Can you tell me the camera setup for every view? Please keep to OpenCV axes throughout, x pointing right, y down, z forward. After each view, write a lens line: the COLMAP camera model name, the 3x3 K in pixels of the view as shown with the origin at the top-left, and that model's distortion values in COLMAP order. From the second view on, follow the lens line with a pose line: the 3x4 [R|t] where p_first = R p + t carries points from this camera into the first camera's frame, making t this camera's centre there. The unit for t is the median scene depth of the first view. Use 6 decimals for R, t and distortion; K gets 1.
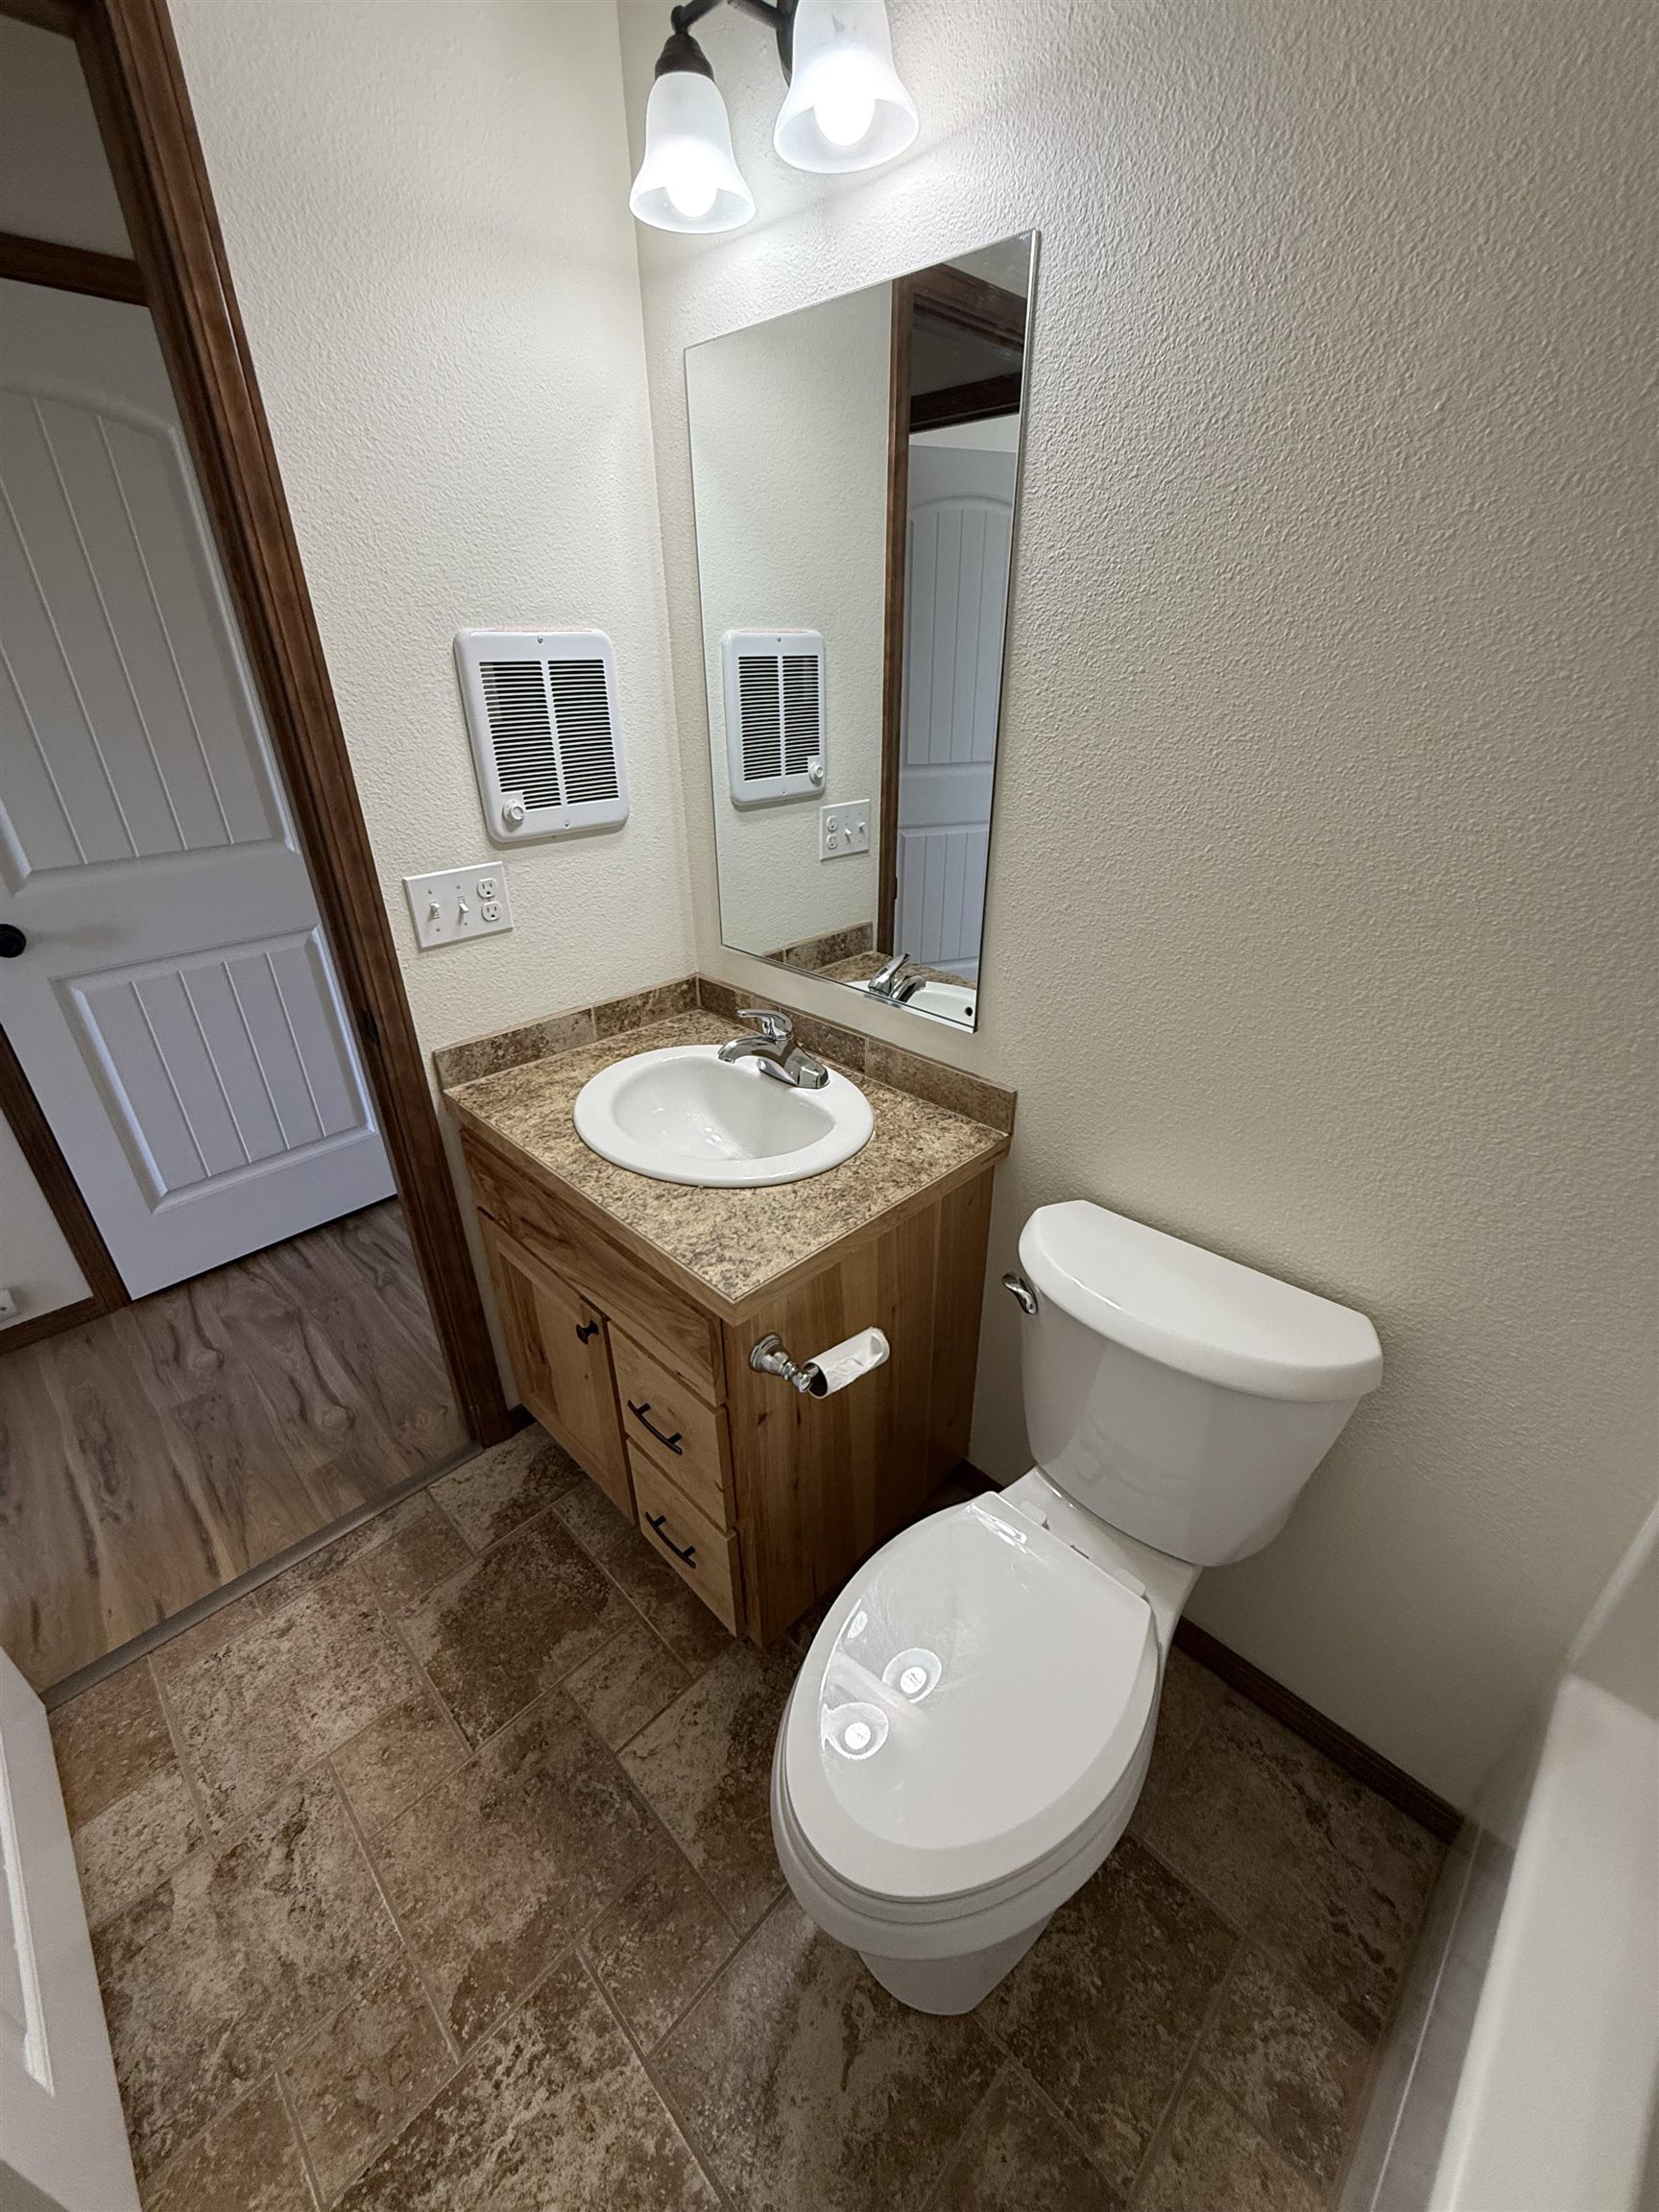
lens RADIAL K [[880.8, 0, 829.5], [0, 880.8, 1106.0], [0, 0, 1]] dist [0.002803, -0.000258]
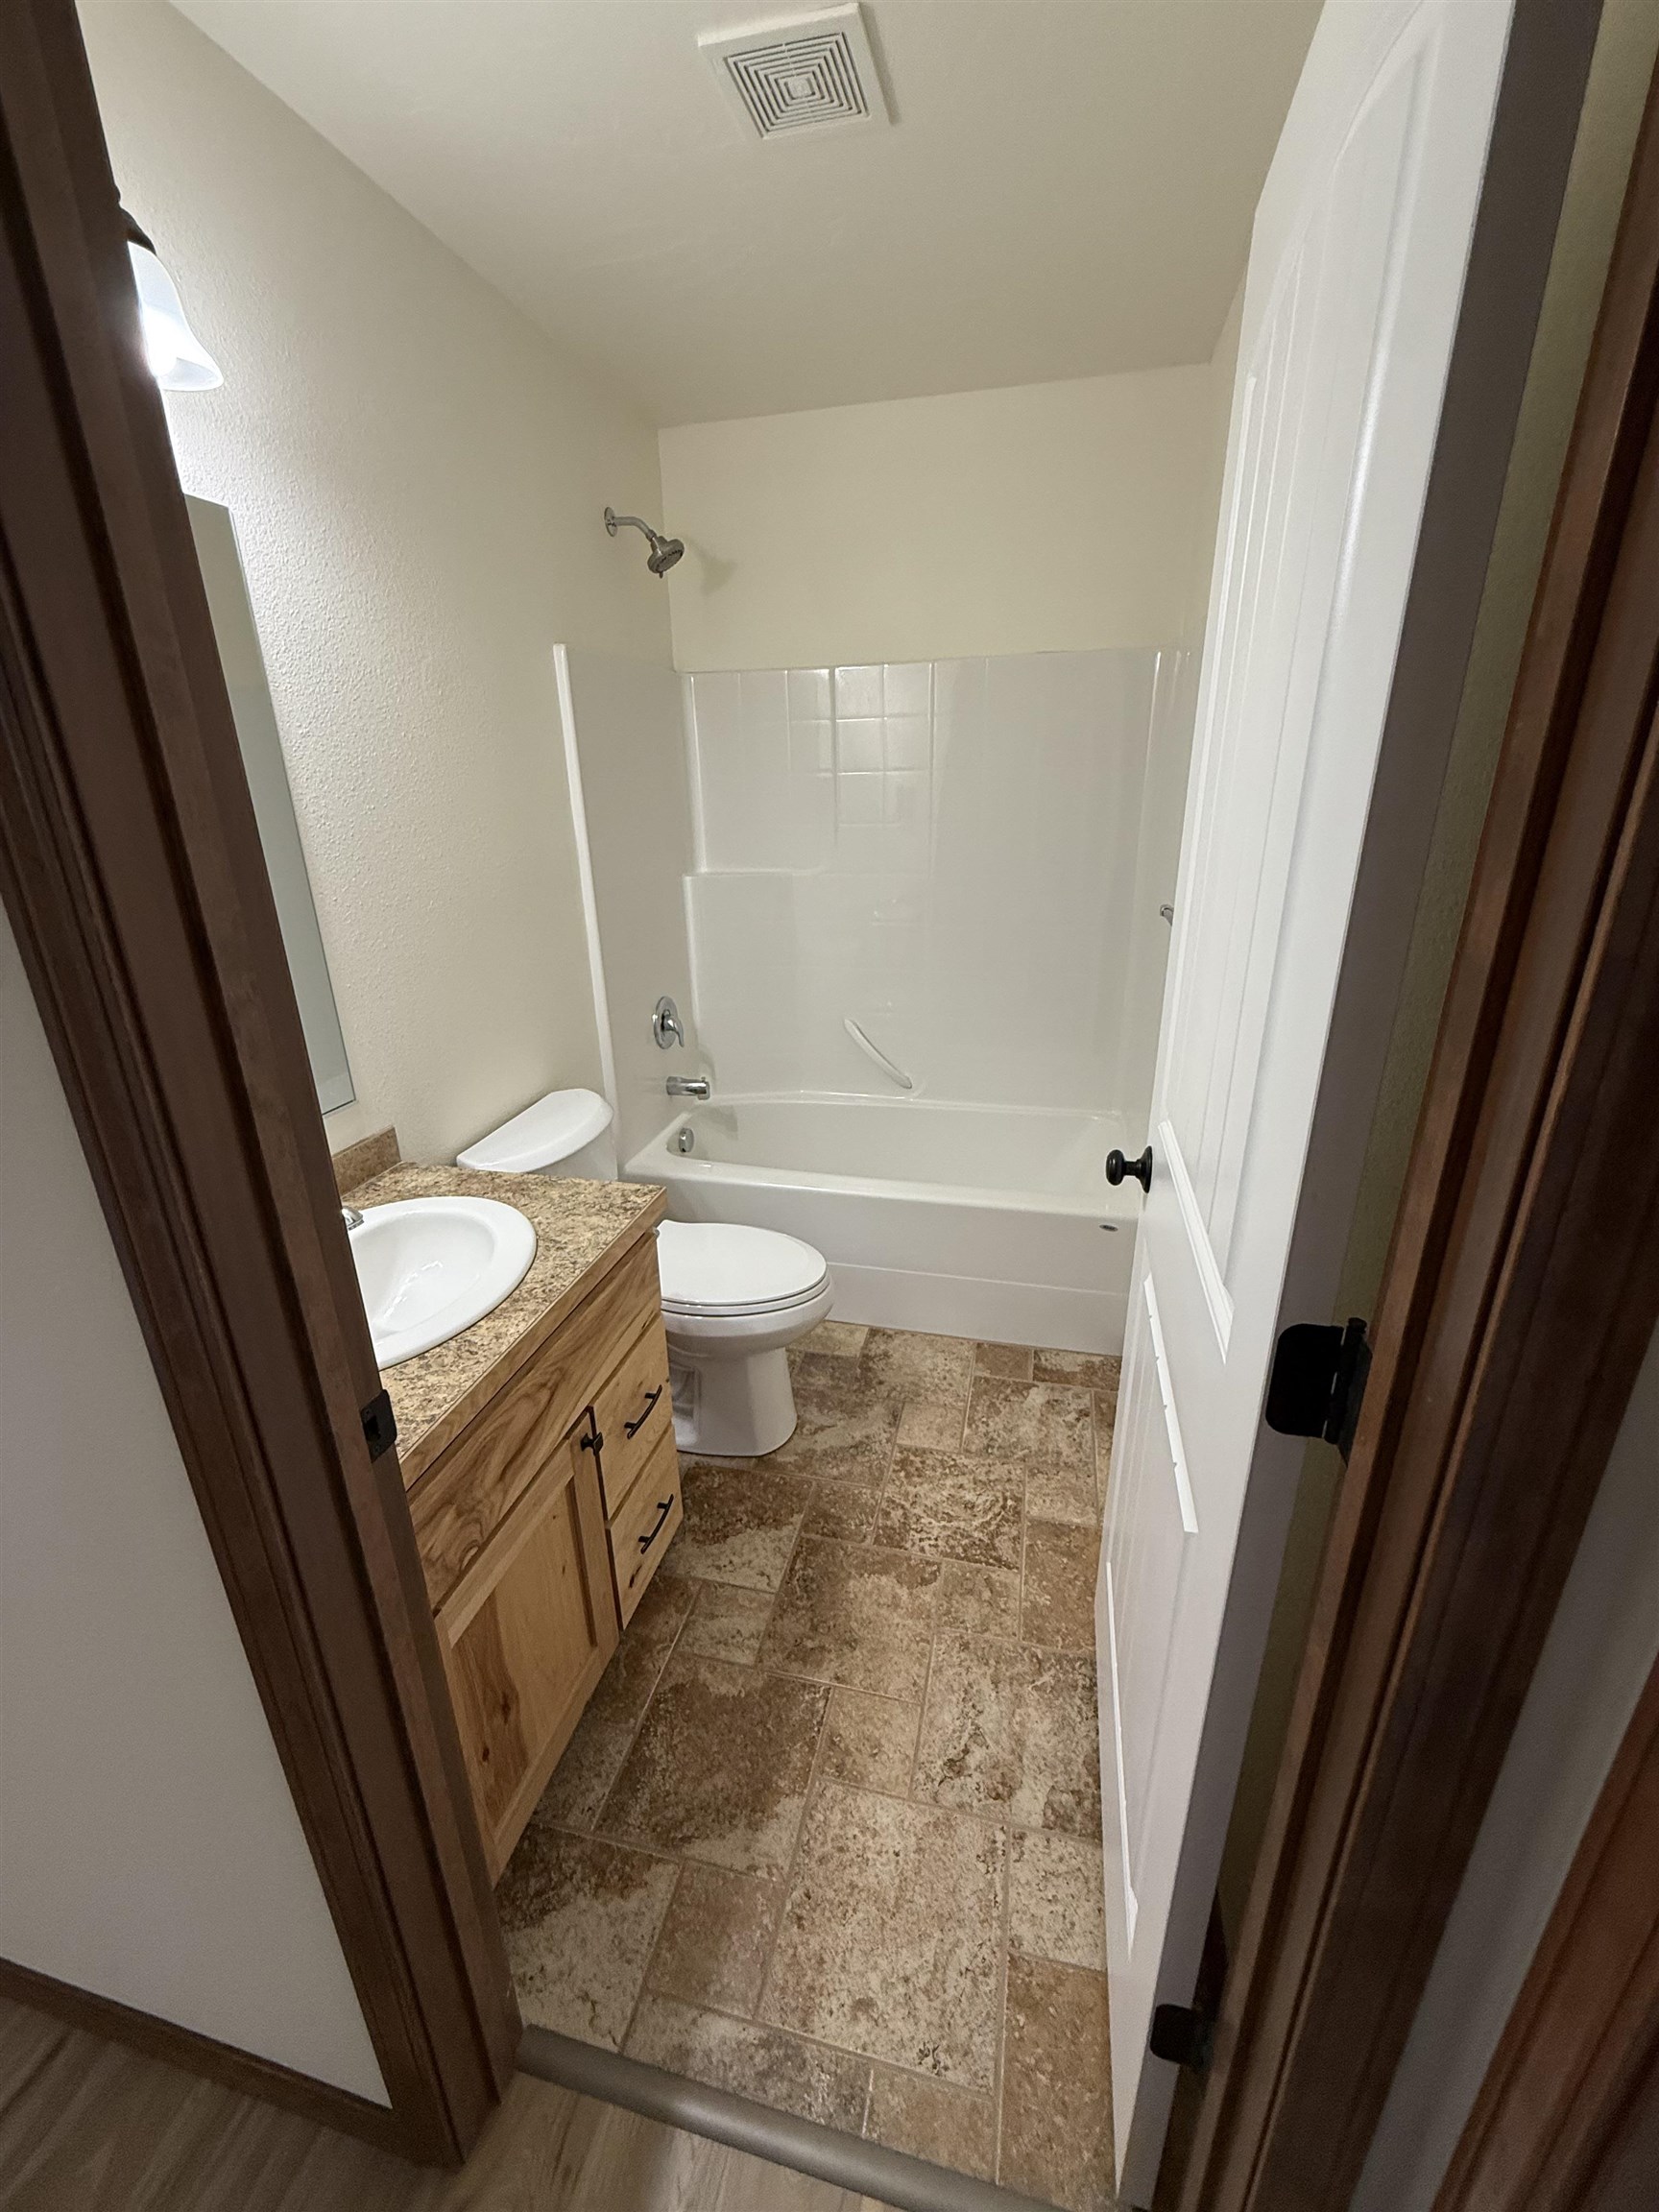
lens RADIAL K [[880.8, 0, 829.5], [0, 880.8, 1106.0], [0, 0, 1]] dist [0.002803, -0.000258]
pose [[-0.519289, -0.279380, 0.807642, -1.176627], [0.413480, 0.744940, 0.523544, -0.459411], [-0.747913, 0.605814, -0.271321, 0.897429]]
